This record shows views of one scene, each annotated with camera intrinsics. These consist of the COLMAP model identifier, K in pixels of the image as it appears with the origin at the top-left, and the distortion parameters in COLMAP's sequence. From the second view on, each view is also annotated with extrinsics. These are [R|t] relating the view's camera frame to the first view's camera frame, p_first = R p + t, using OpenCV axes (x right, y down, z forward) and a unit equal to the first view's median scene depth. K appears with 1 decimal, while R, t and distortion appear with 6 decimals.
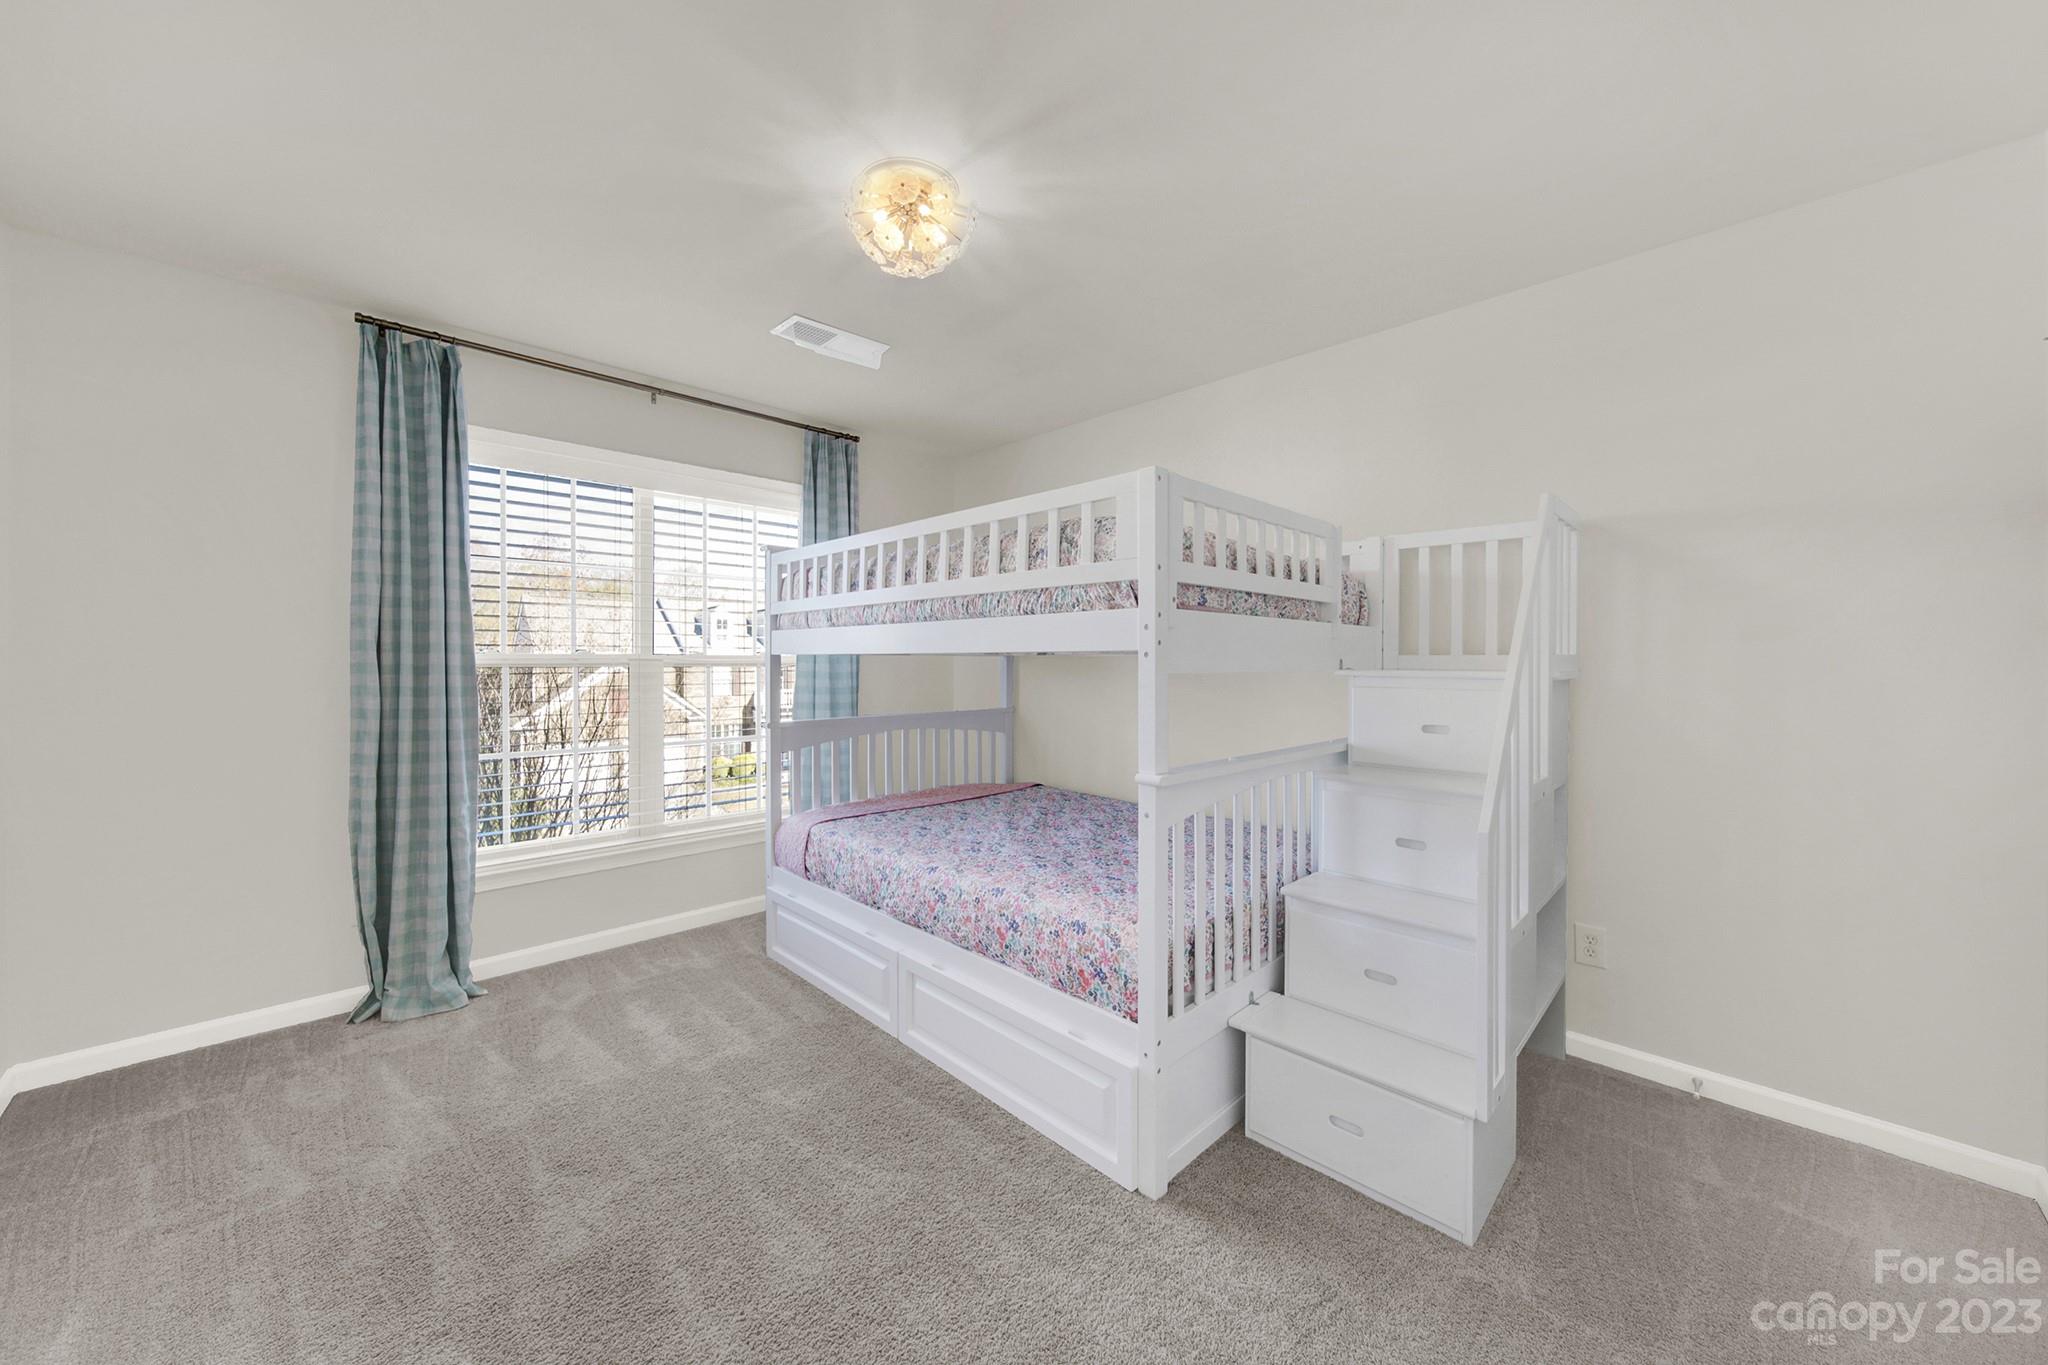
lens RADIAL K [[736.7, 0, 1024.5], [0, 736.7, 665.0], [0, 0, 1]] dist [0.000859, -0.000011]
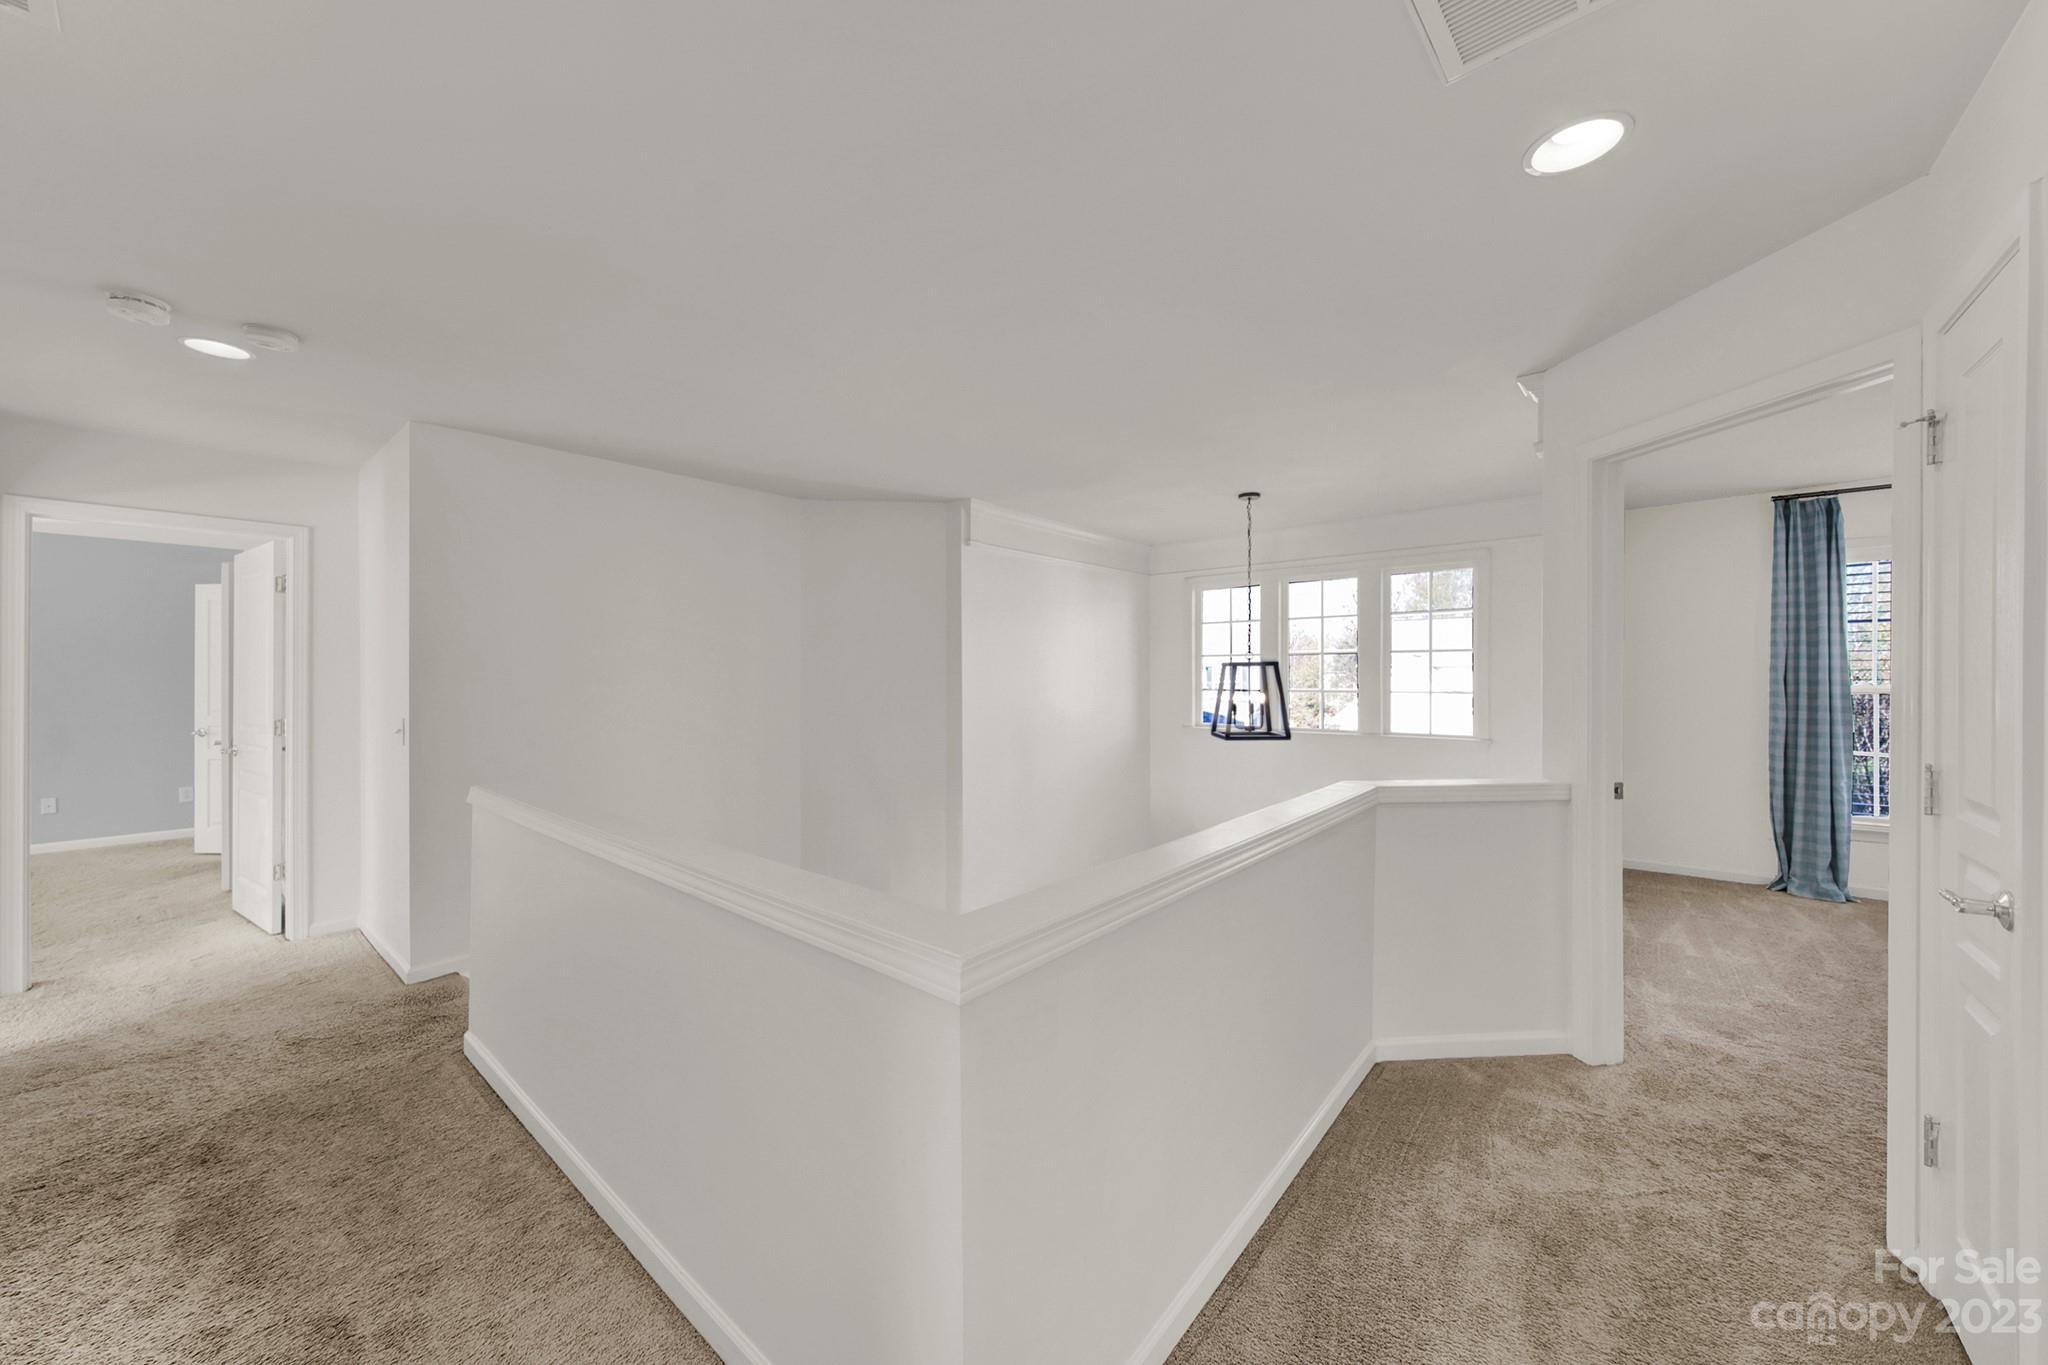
lens RADIAL K [[745.5, 0, 1021.4], [0, 745.5, 671.9], [0, 0, 1]] dist [-0.000130, 0.000181]
pose [[0.082439, -0.004300, -0.996587, 0.733088], [-0.006320, 0.999968, -0.004838, -0.028498], [0.996576, 0.006697, 0.082409, -0.946525]]
